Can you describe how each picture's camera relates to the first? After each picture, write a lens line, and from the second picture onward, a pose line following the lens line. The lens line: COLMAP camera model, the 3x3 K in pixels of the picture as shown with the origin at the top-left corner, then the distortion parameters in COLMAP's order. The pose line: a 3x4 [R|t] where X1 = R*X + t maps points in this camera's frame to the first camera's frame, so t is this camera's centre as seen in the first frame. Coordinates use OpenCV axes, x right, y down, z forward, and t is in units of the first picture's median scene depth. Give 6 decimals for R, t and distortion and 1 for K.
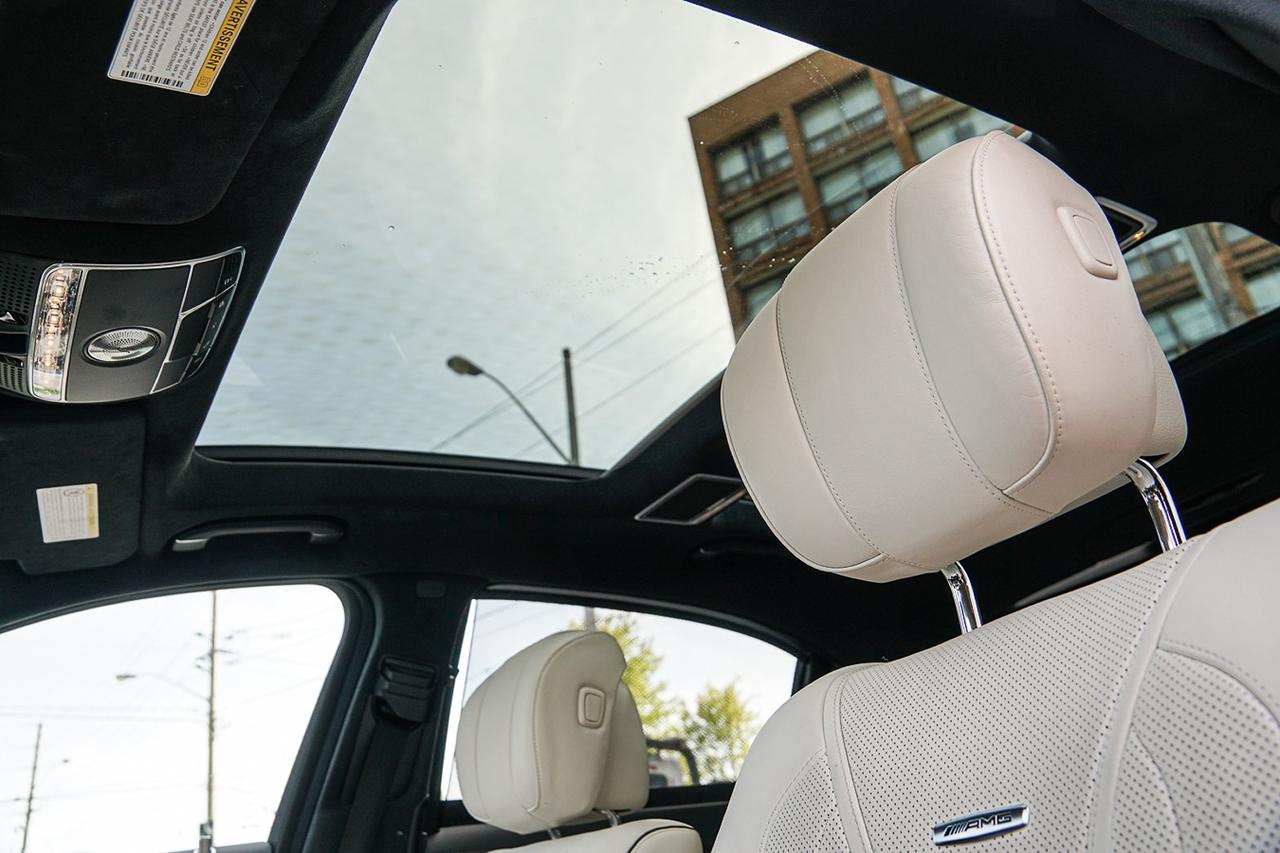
lens RADIAL K [[1002.9, 0, 632.3], [0, 1002.9, 432.0], [0, 0, 1]] dist [-0.130065, 0.096161]
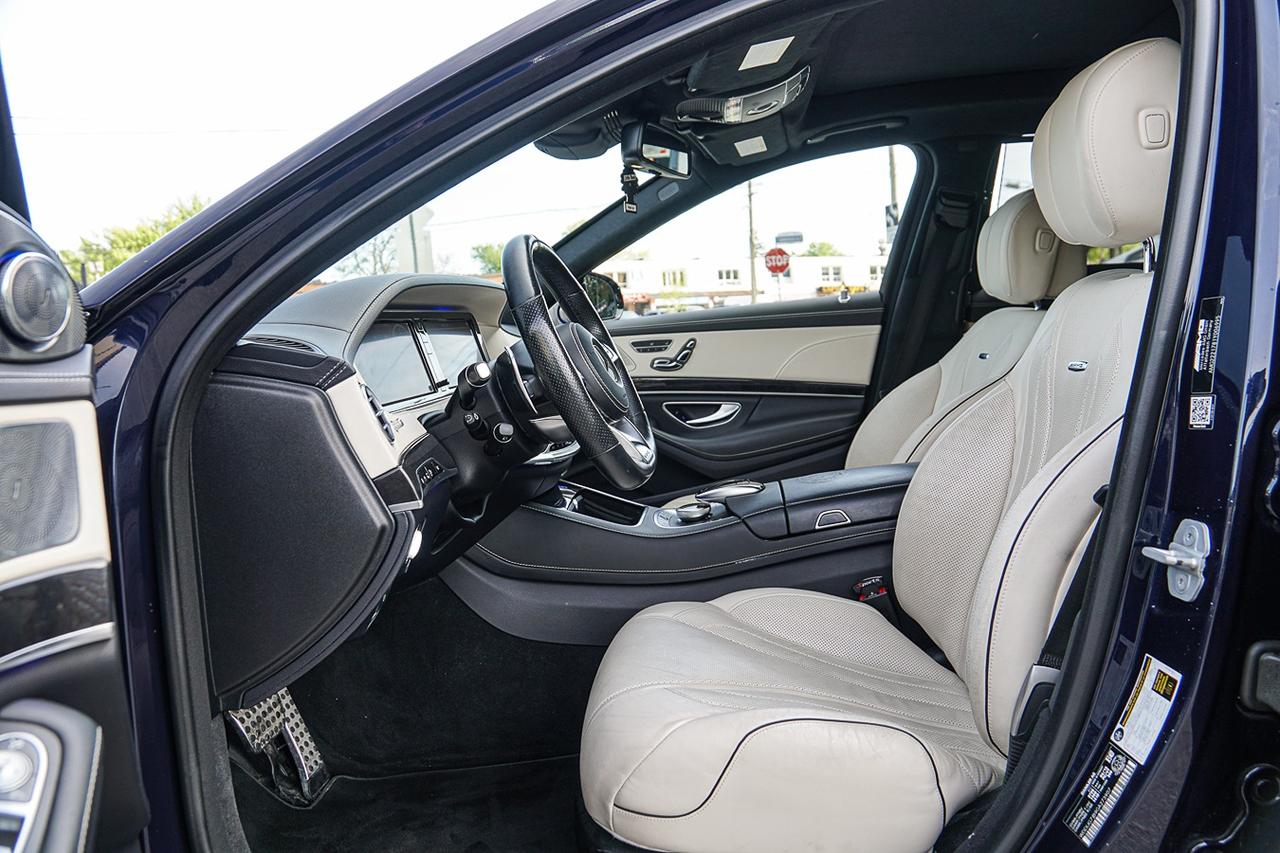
lens RADIAL K [[1002.9, 0, 636.7], [0, 1002.9, 425.0], [0, 0, 1]] dist [-0.130065, 0.096161]
pose [[0.804388, 0.144664, -0.576222, 0.332826], [0.209681, 0.838356, 0.503183, -0.362739], [0.555872, -0.525577, 0.644030, -0.505888]]
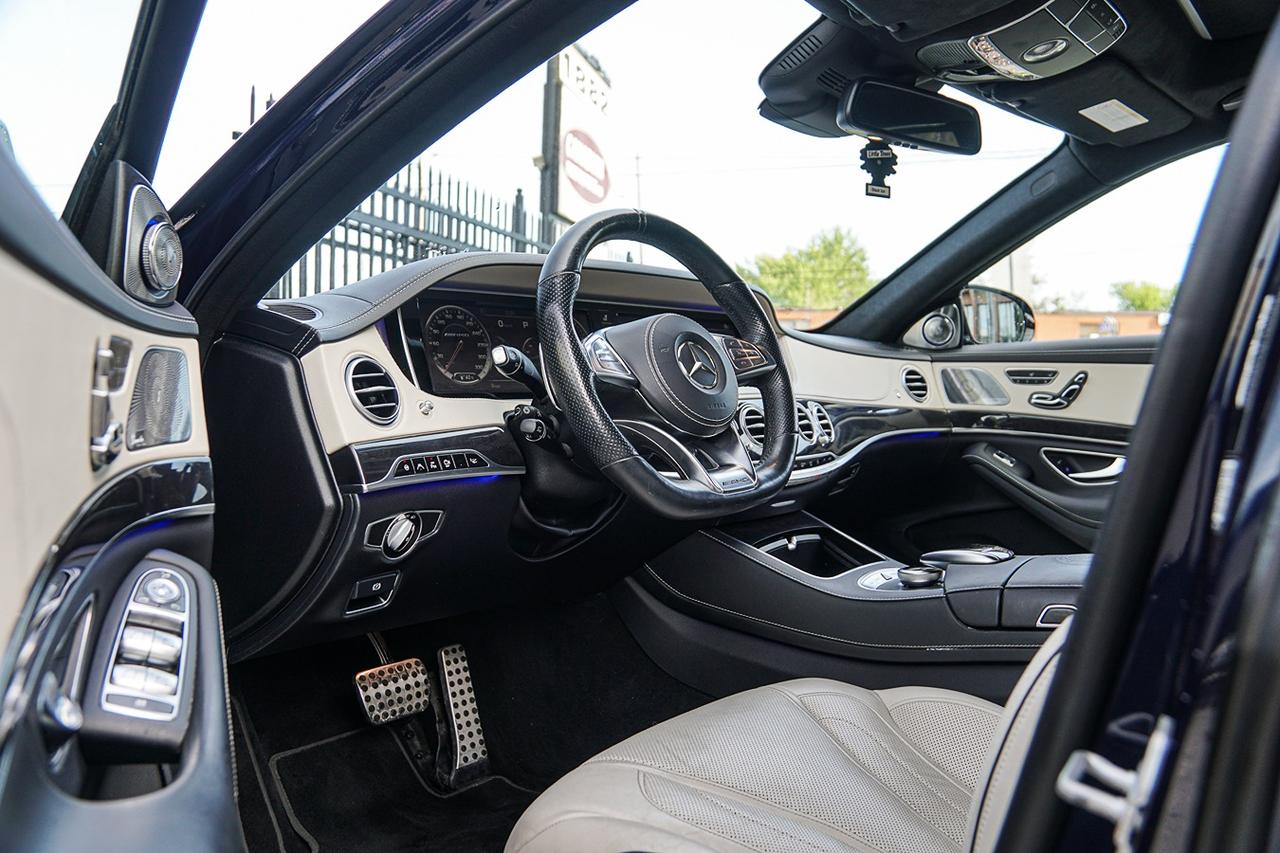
lens RADIAL K [[1002.9, 0, 636.3], [0, 1002.9, 416.7], [0, 0, 1]] dist [-0.130065, 0.096161]
pose [[0.312534, 0.178622, -0.932961, 0.473267], [0.356708, 0.888212, 0.289548, -0.143723], [0.880387, -0.423289, 0.213880, -0.101750]]
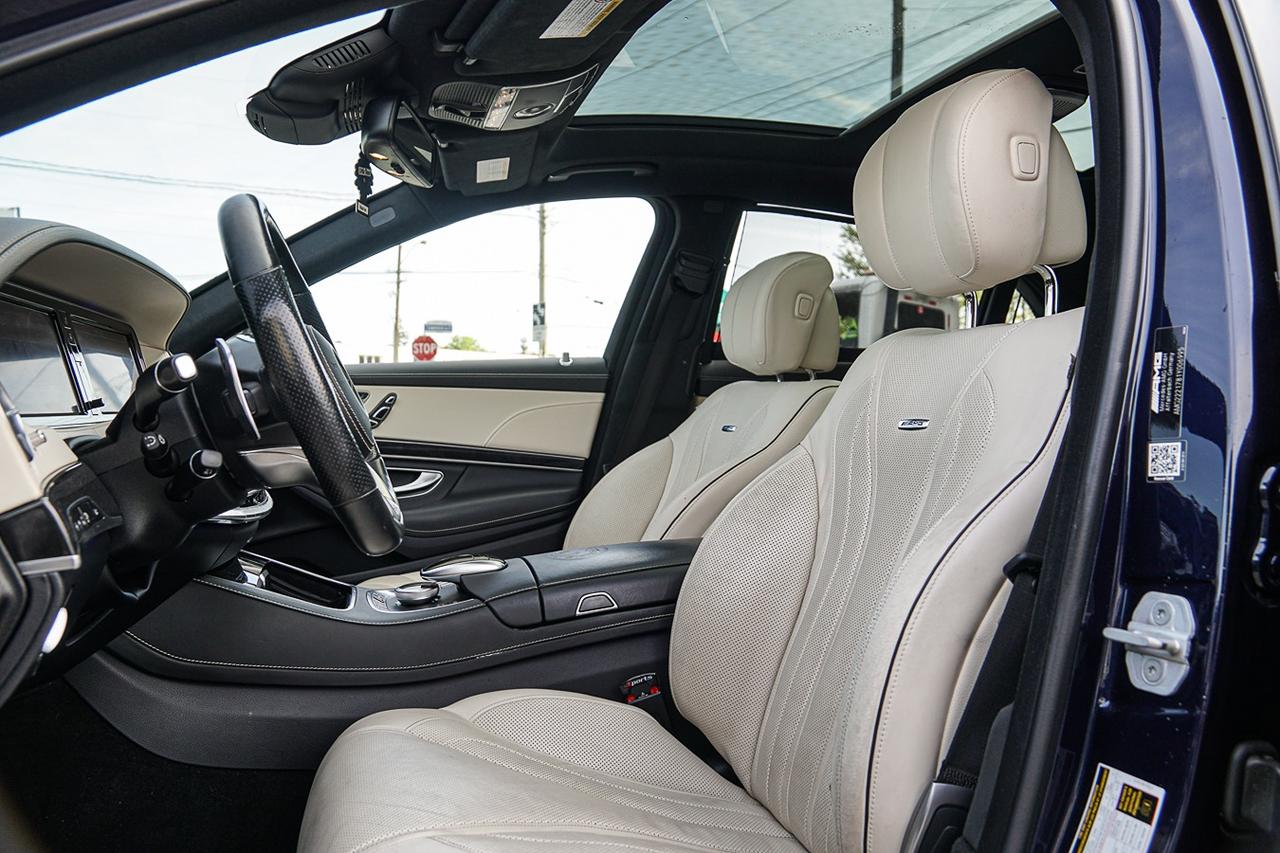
lens RADIAL K [[1002.9, 0, 634.4], [0, 1002.9, 425.6], [0, 0, 1]] dist [-0.130065, 0.096161]
pose [[0.950827, 0.149845, -0.271063, 0.132932], [-0.008897, 0.888030, 0.459699, -0.231724], [0.309596, -0.434682, 0.845696, -0.414461]]
